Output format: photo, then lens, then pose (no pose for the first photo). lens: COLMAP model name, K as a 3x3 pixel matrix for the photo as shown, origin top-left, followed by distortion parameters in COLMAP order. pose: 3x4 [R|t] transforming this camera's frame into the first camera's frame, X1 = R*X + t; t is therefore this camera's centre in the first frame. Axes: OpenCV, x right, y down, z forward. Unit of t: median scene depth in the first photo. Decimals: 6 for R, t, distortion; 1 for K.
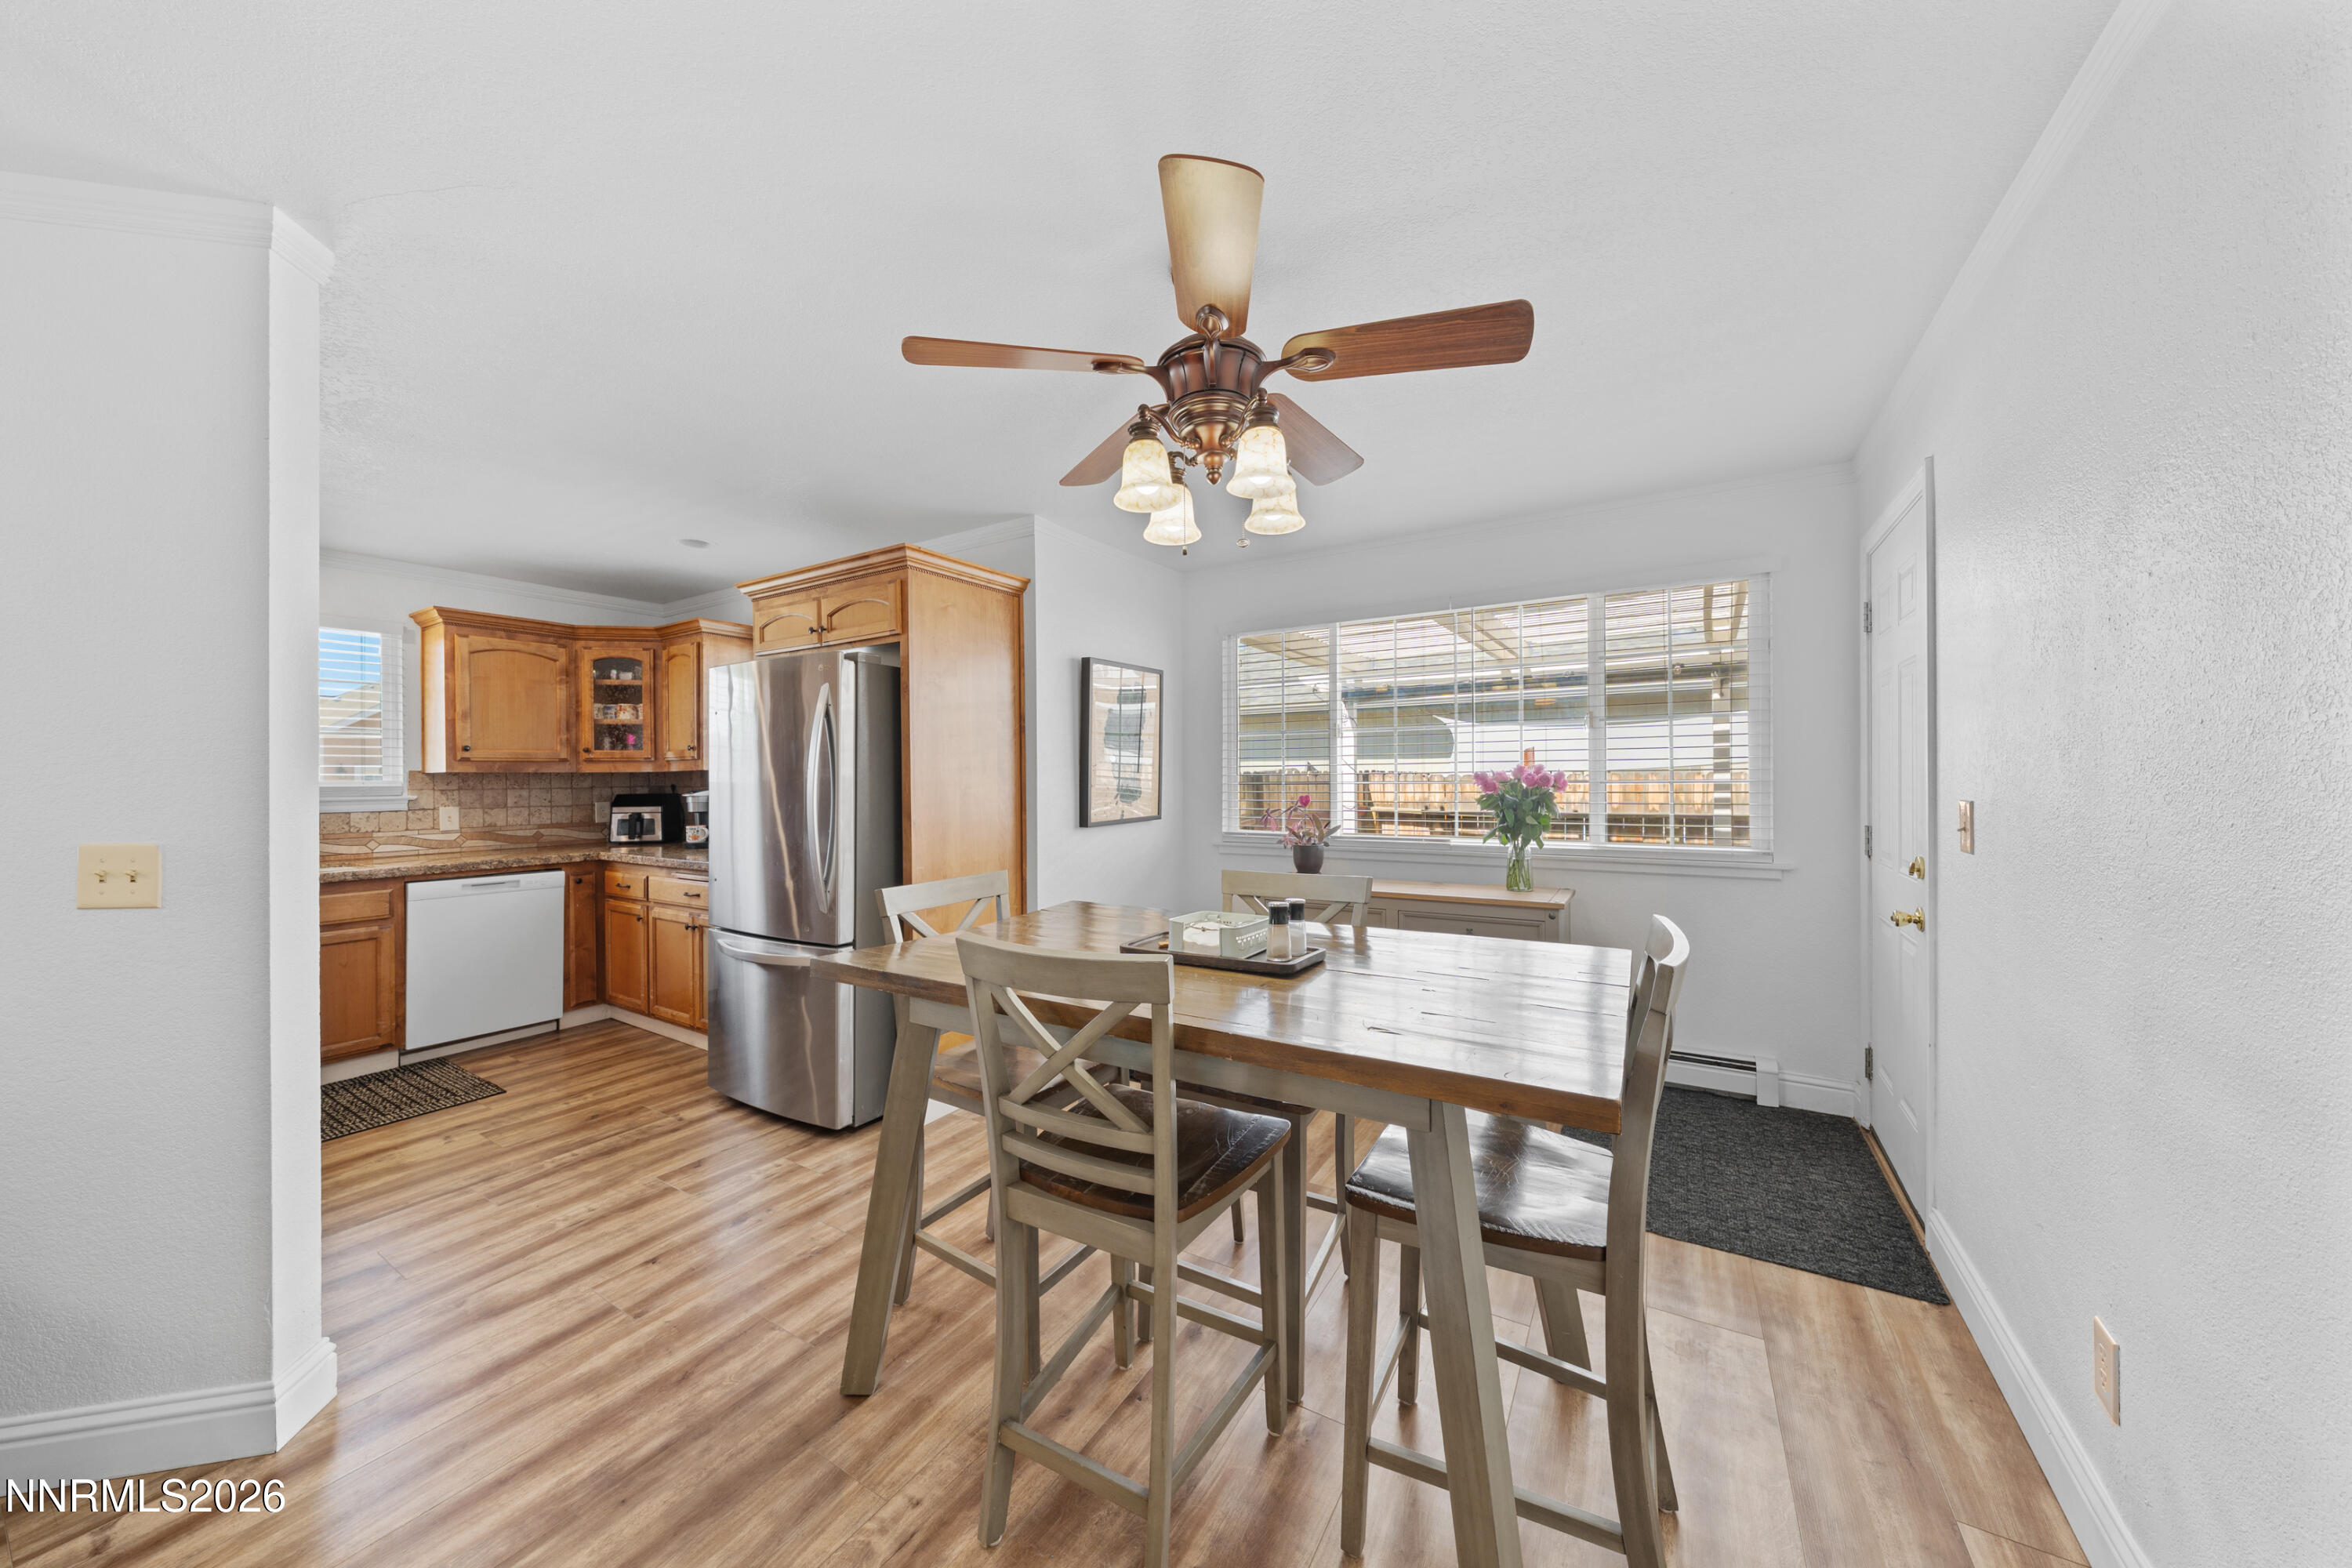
lens RADIAL K [[792.5, 0, 1178.7], [0, 792.5, 778.5], [0, 0, 1]] dist [-0.001978, -0.000094]
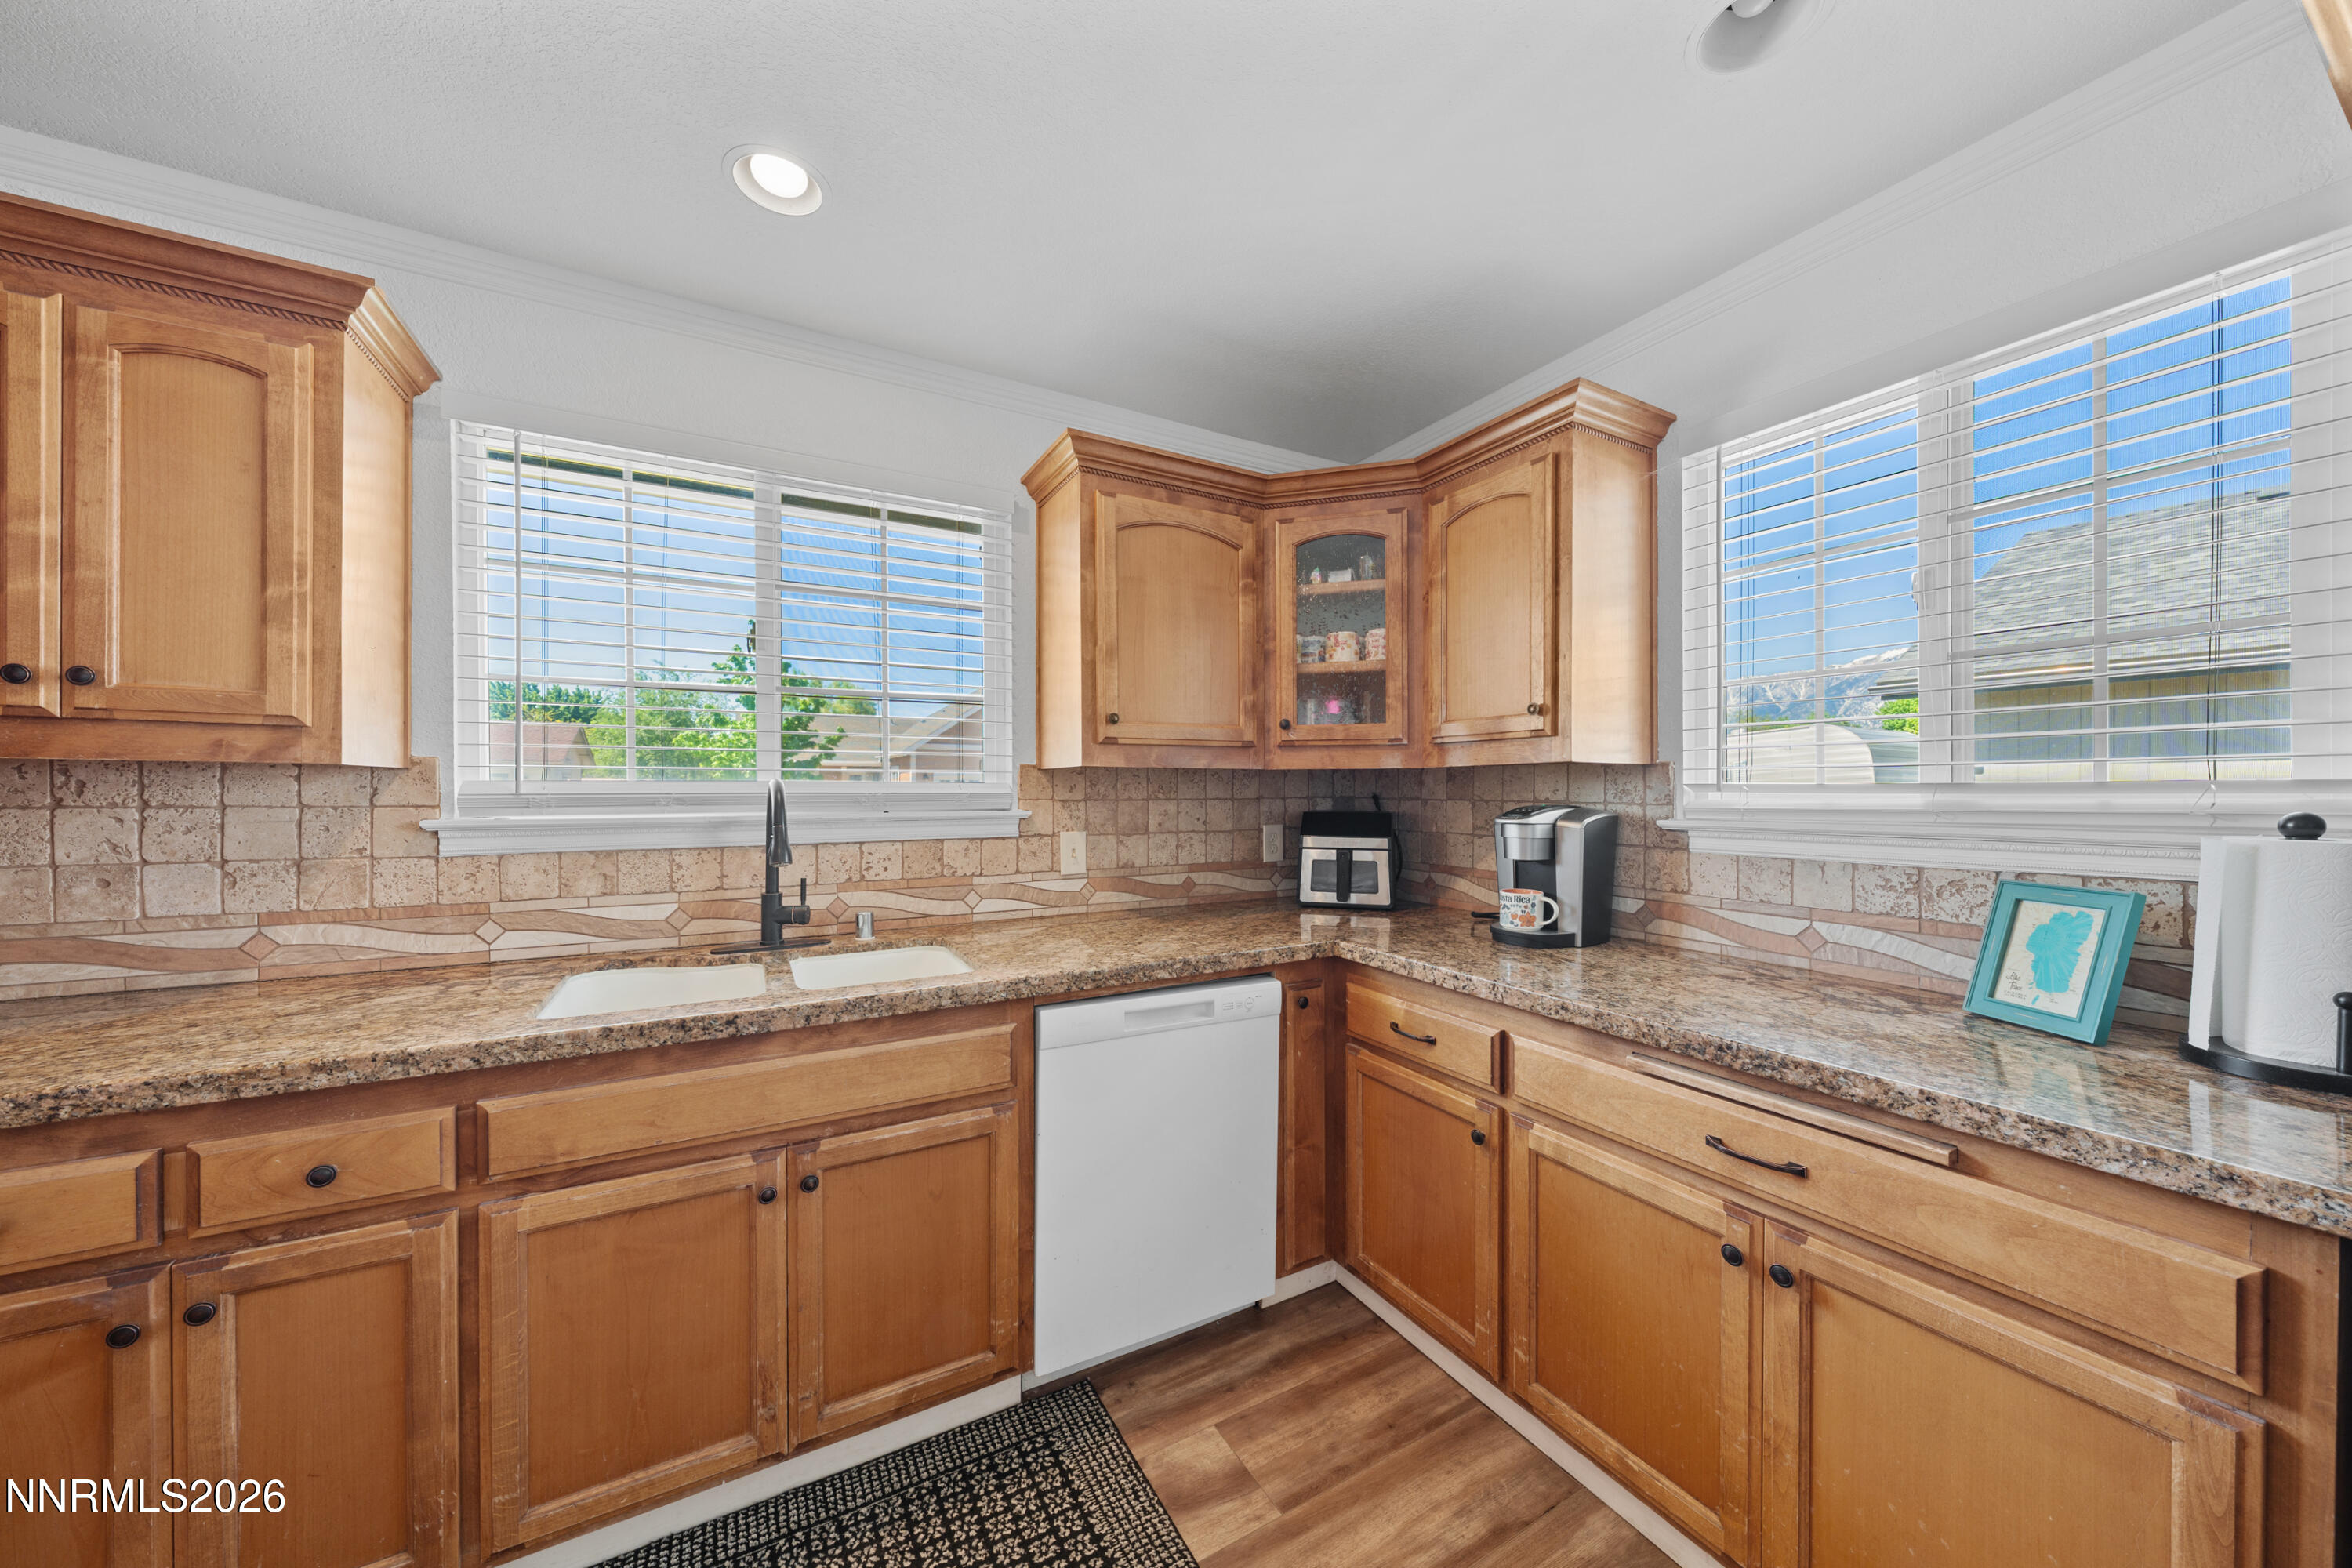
lens RADIAL K [[794.9, 0, 1170.9], [0, 794.9, 794.3], [0, 0, 1]] dist [-0.002452, -0.000050]
pose [[0.871462, 0.012384, -0.490307, -0.653090], [-0.008080, 0.999908, 0.010894, 0.004114], [0.490397, -0.005531, 0.871482, 0.609479]]
